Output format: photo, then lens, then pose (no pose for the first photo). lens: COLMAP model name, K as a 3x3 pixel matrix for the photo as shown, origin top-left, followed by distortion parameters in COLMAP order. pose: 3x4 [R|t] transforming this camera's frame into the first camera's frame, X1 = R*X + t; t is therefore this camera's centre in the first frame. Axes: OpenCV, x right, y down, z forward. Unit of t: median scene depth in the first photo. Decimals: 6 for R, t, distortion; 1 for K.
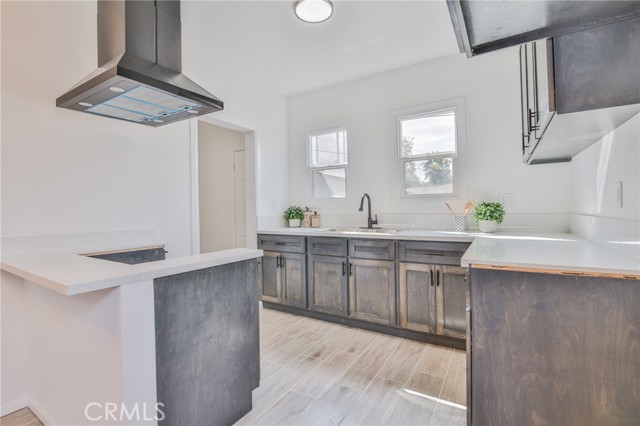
lens RADIAL K [[291.3, 0, 324.4], [0, 291.3, 209.2], [0, 0, 1]] dist [-0.012773, -0.004352]
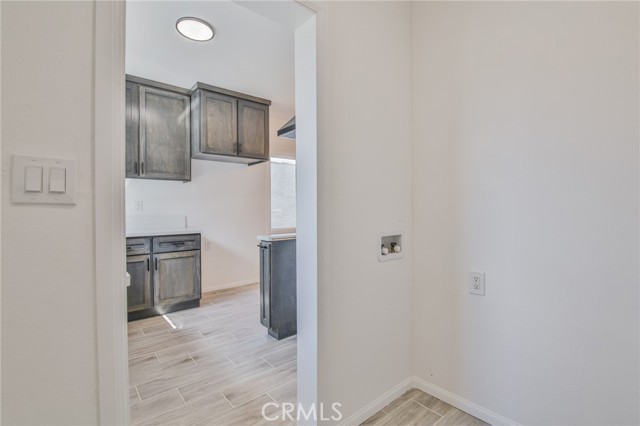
lens RADIAL K [[291.3, 0, 321.3], [0, 291.3, 209.3], [0, 0, 1]] dist [-0.012773, -0.004352]
pose [[-0.950687, 0.021250, 0.309422, -0.756767], [0.021514, 0.999765, -0.002561, 0.011481], [-0.309403, 0.004222, -0.950922, 1.765442]]
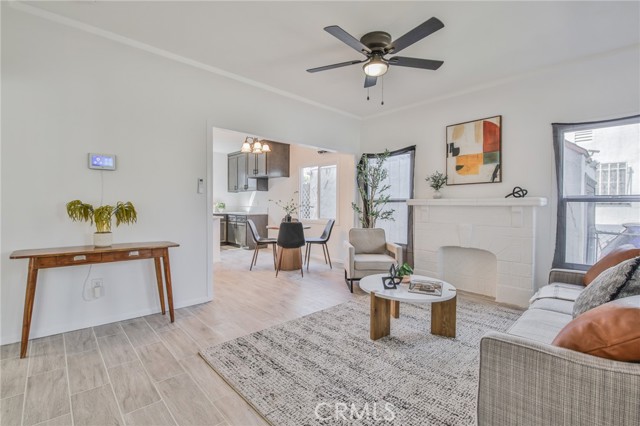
lens RADIAL K [[291.3, 0, 319.0], [0, 291.3, 208.8], [0, 0, 1]] dist [-0.012773, -0.004352]
pose [[0.268775, 0.001860, 0.963201, -2.530599], [-0.013882, 0.999902, 0.001942, 0.028019], [-0.963103, -0.013893, 0.268774, -1.036743]]
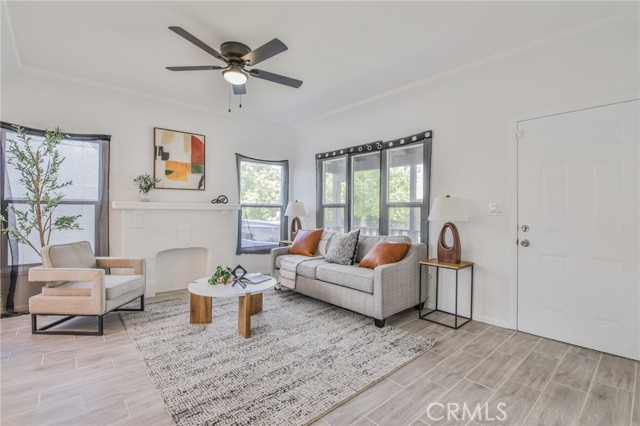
lens RADIAL K [[291.3, 0, 321.4], [0, 291.3, 210.3], [0, 0, 1]] dist [-0.012773, -0.004352]
pose [[-0.956246, 0.004508, 0.292530, -2.046730], [0.001663, 0.999949, -0.009974, 0.025704], [-0.292560, -0.009051, -0.956204, 0.064078]]
